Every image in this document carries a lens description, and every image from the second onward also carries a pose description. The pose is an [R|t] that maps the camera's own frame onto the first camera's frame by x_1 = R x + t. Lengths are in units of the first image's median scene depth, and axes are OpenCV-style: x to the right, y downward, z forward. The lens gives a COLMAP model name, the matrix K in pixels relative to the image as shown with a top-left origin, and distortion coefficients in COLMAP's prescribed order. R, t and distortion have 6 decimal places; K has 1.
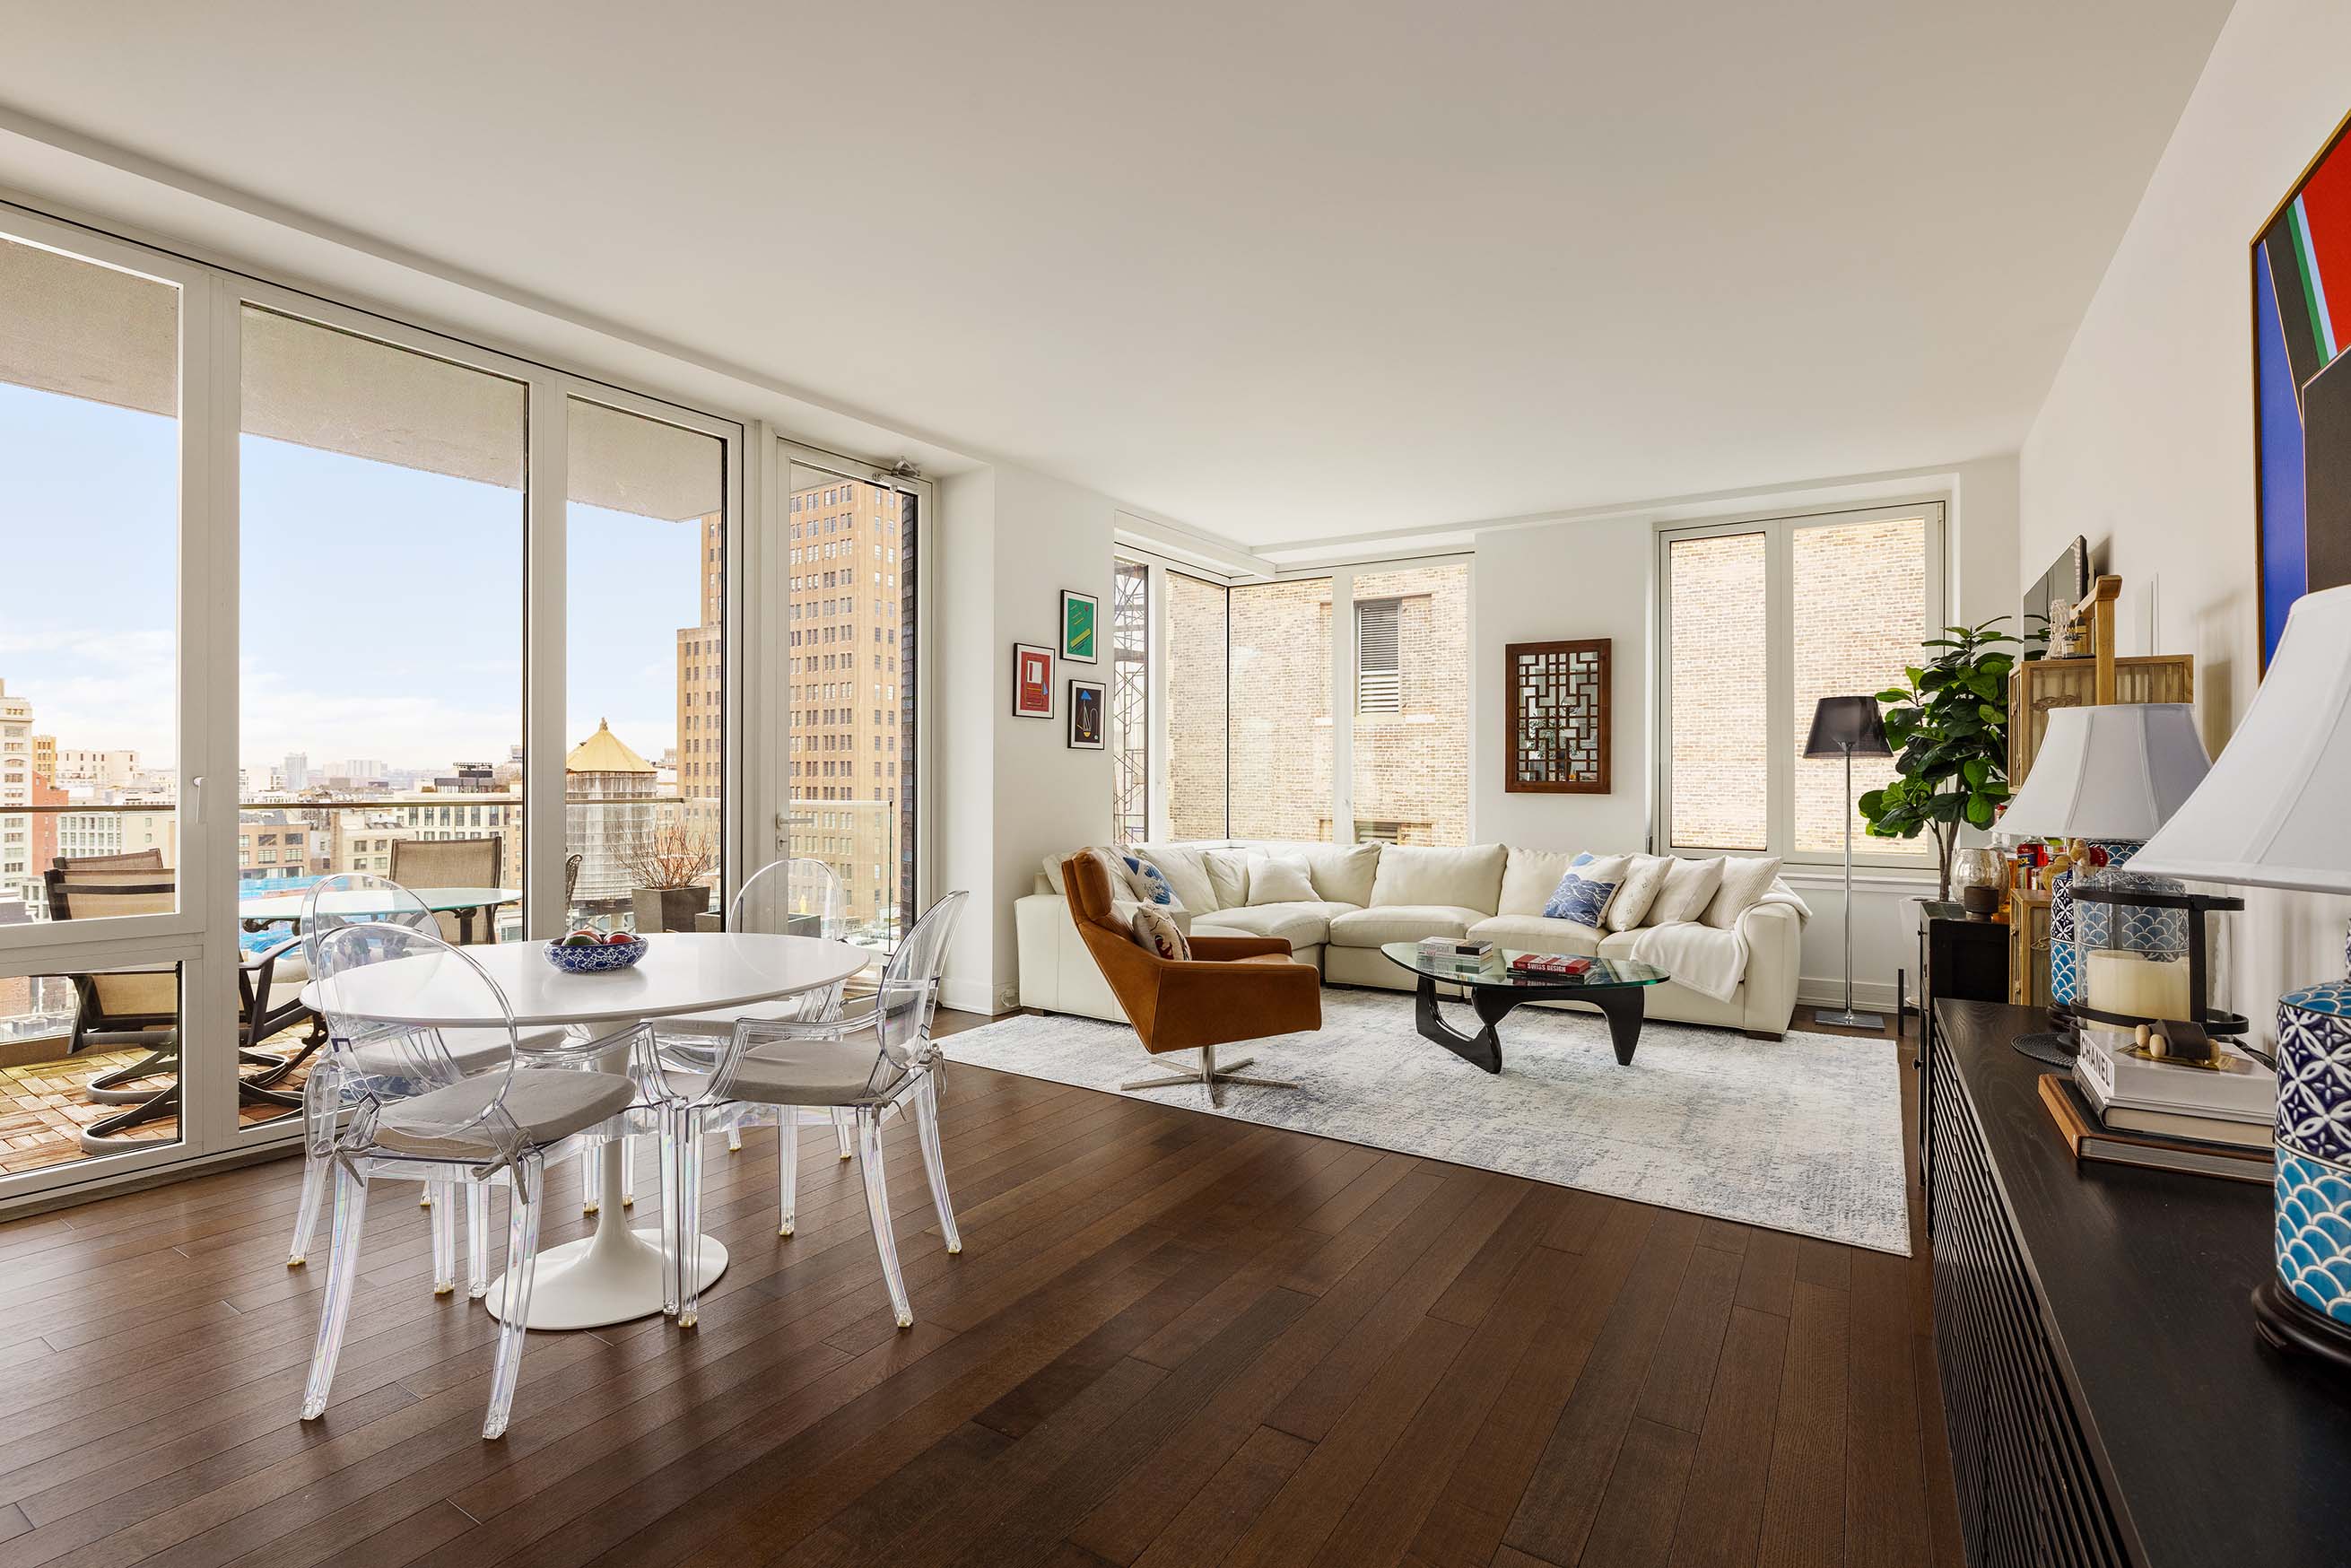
lens RADIAL K [[1108.9, 0, 1169.9], [0, 1108.9, 772.1], [0, 0, 1]] dist [-0.002567, 0.001713]
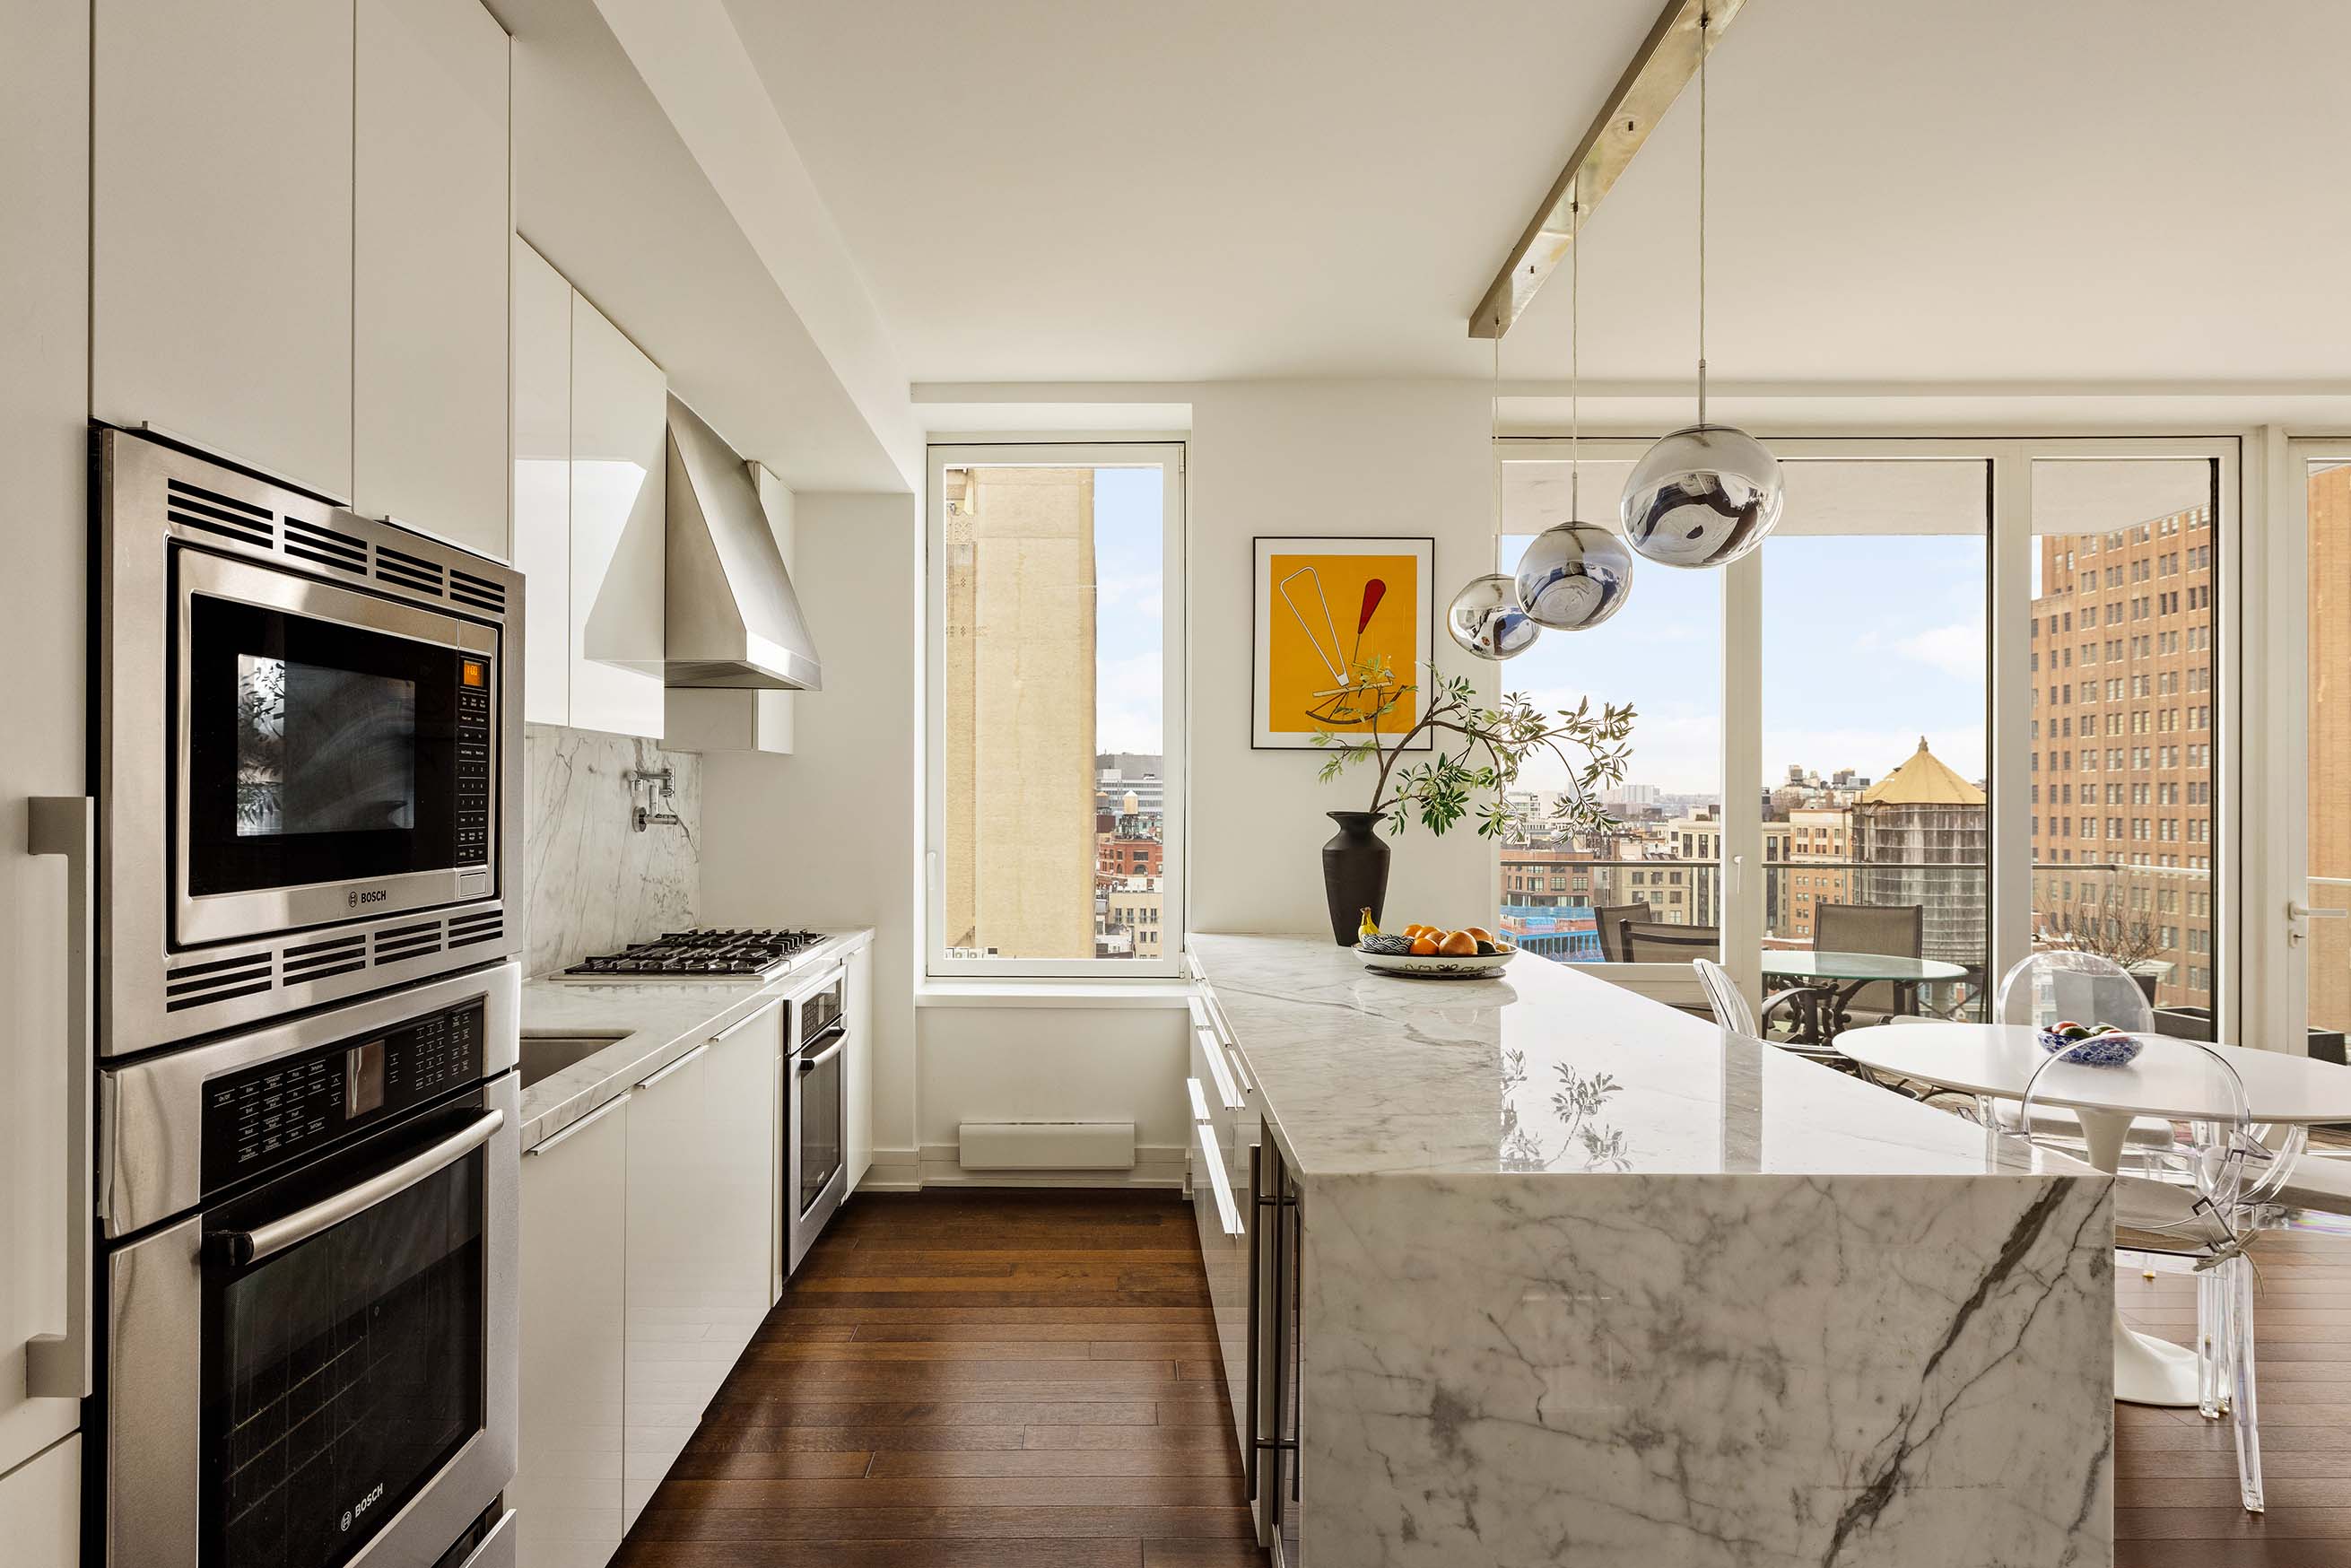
lens RADIAL K [[1372.1, 0, 1095.2], [0, 1372.1, 799.1], [0, 0, 1]] dist [-0.003039, -0.001519]
pose [[0.527802, 0.000156, -0.849368, 0.030268], [0.001077, 0.999999, 0.000852, -0.035297], [0.849367, -0.001364, 0.527801, -0.239690]]
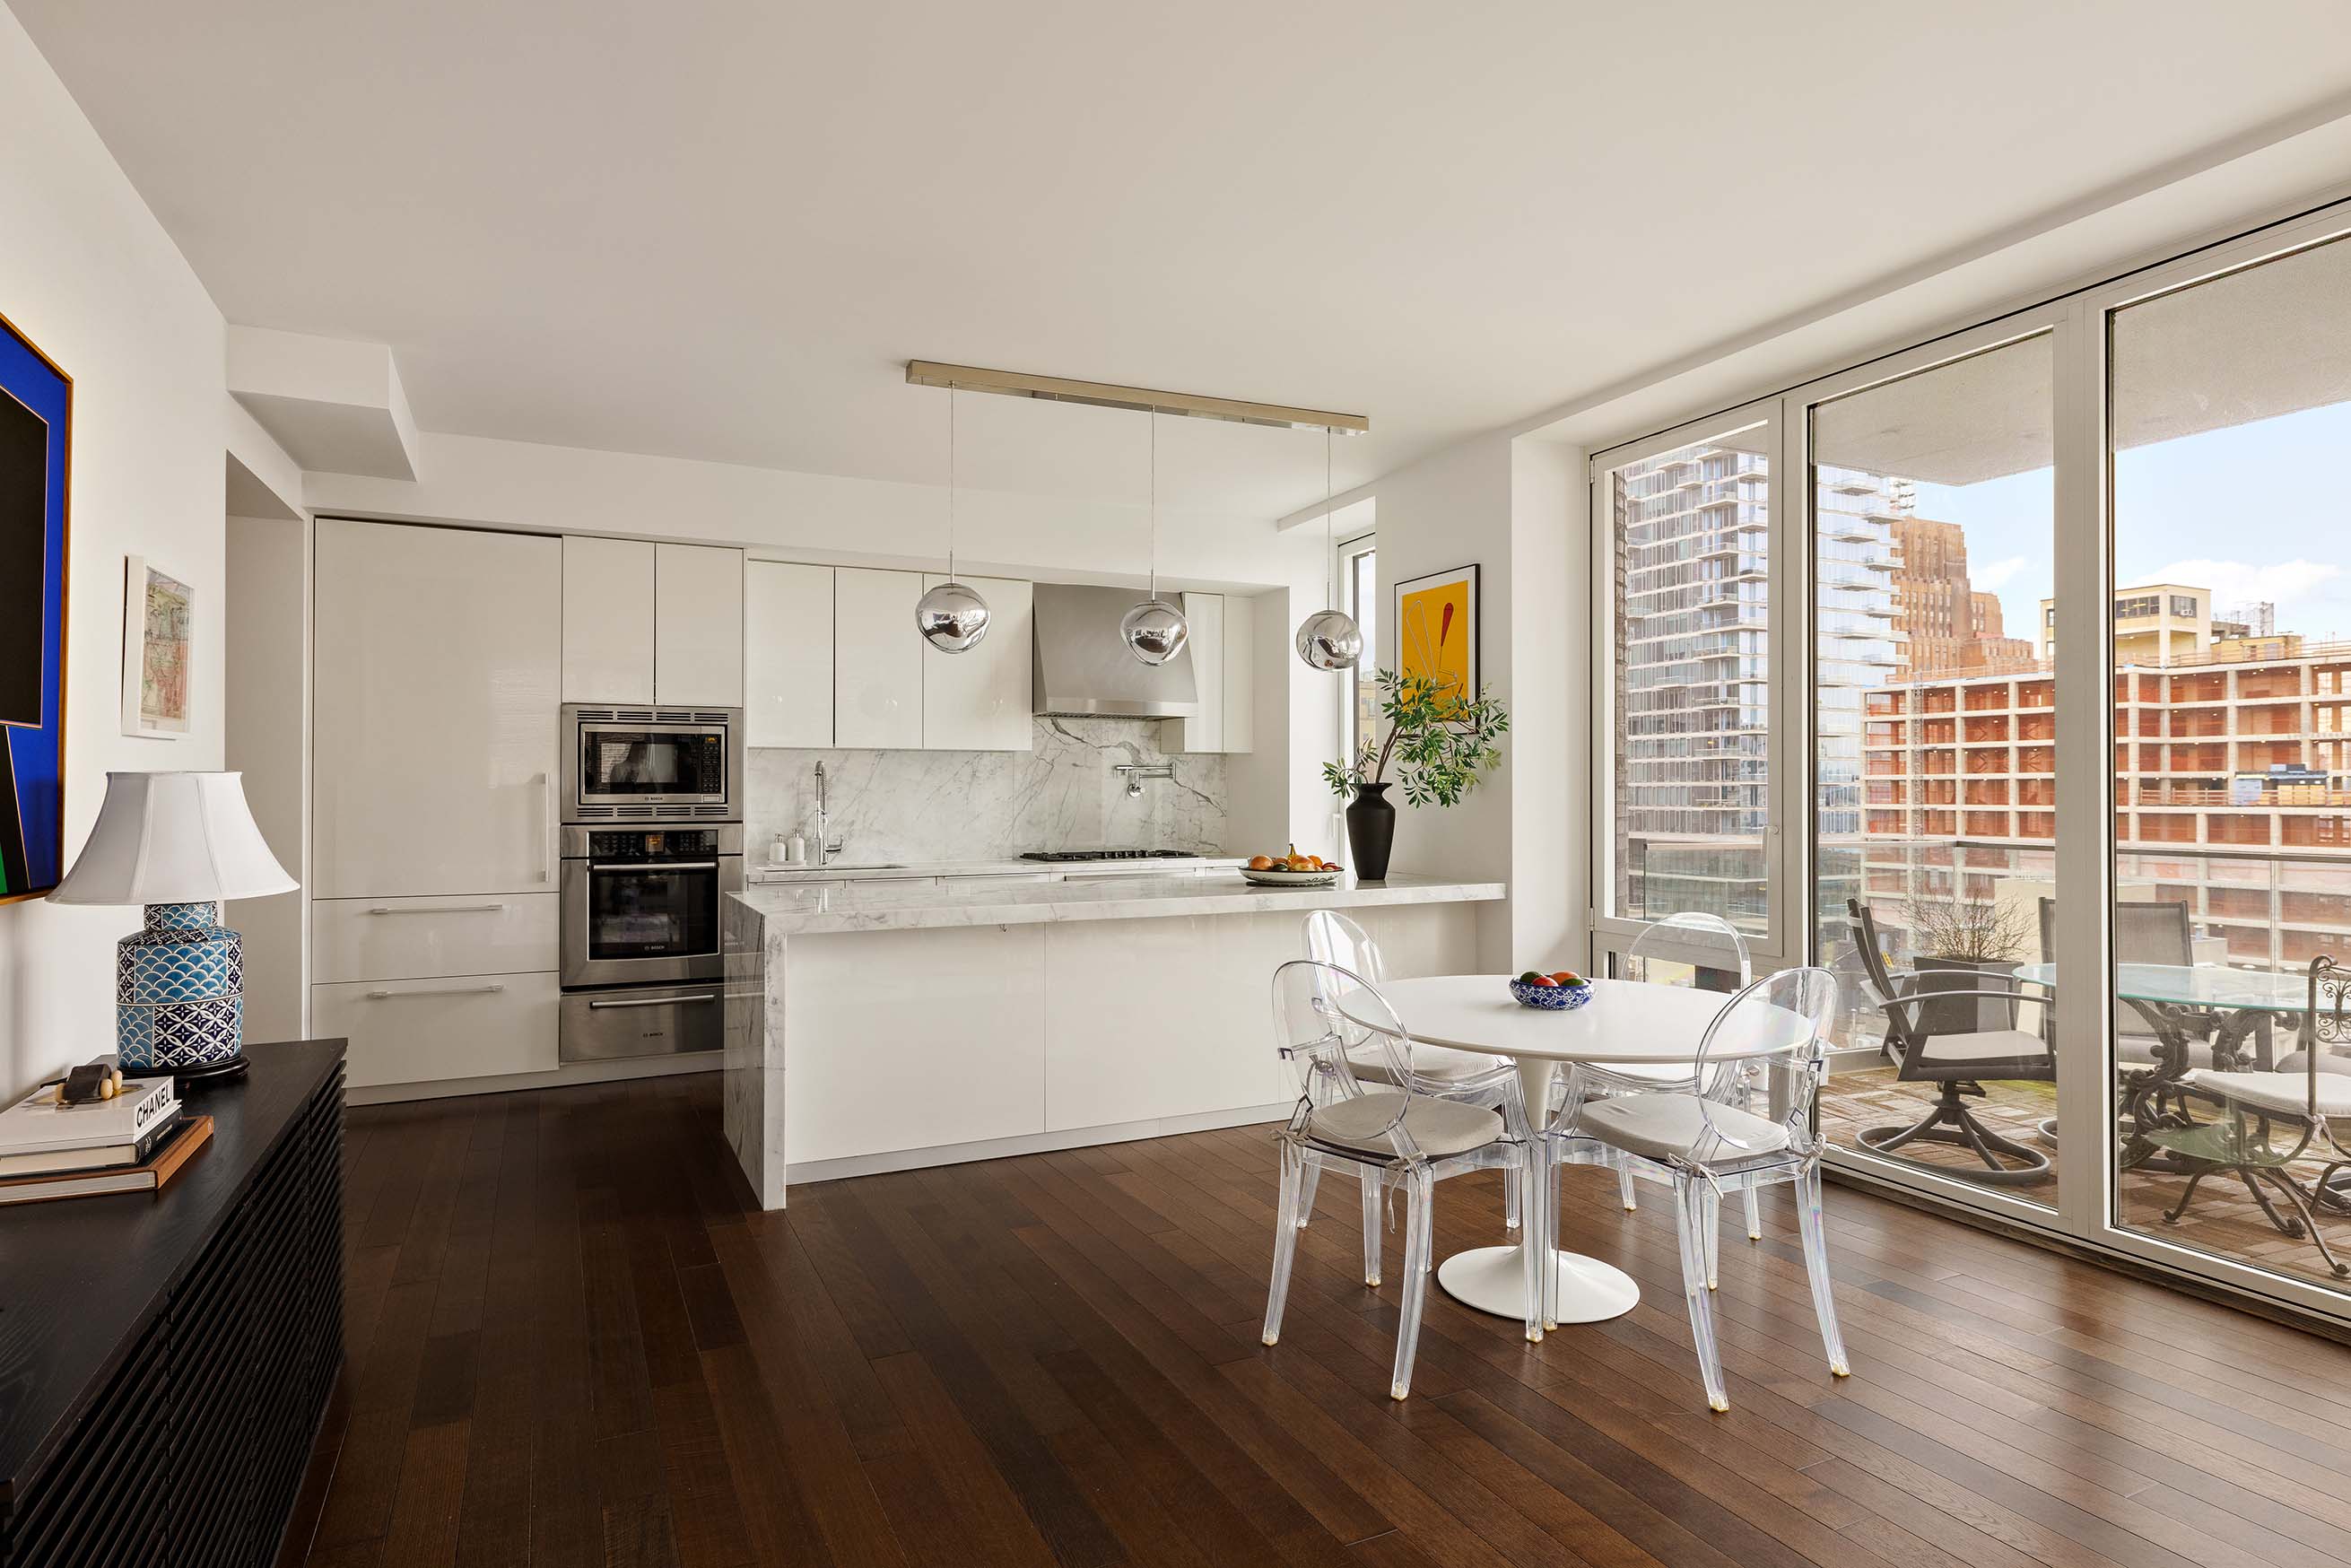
lens RADIAL K [[1277.8, 0, 1174.2], [0, 1277.8, 785.5], [0, 0, 1]] dist [-0.000894, -0.001307]
pose [[-0.536247, -0.007807, -0.844025, 0.371247], [0.002494, 0.999938, -0.010834, -0.014094], [0.844058, -0.007915, -0.536194, 0.693163]]
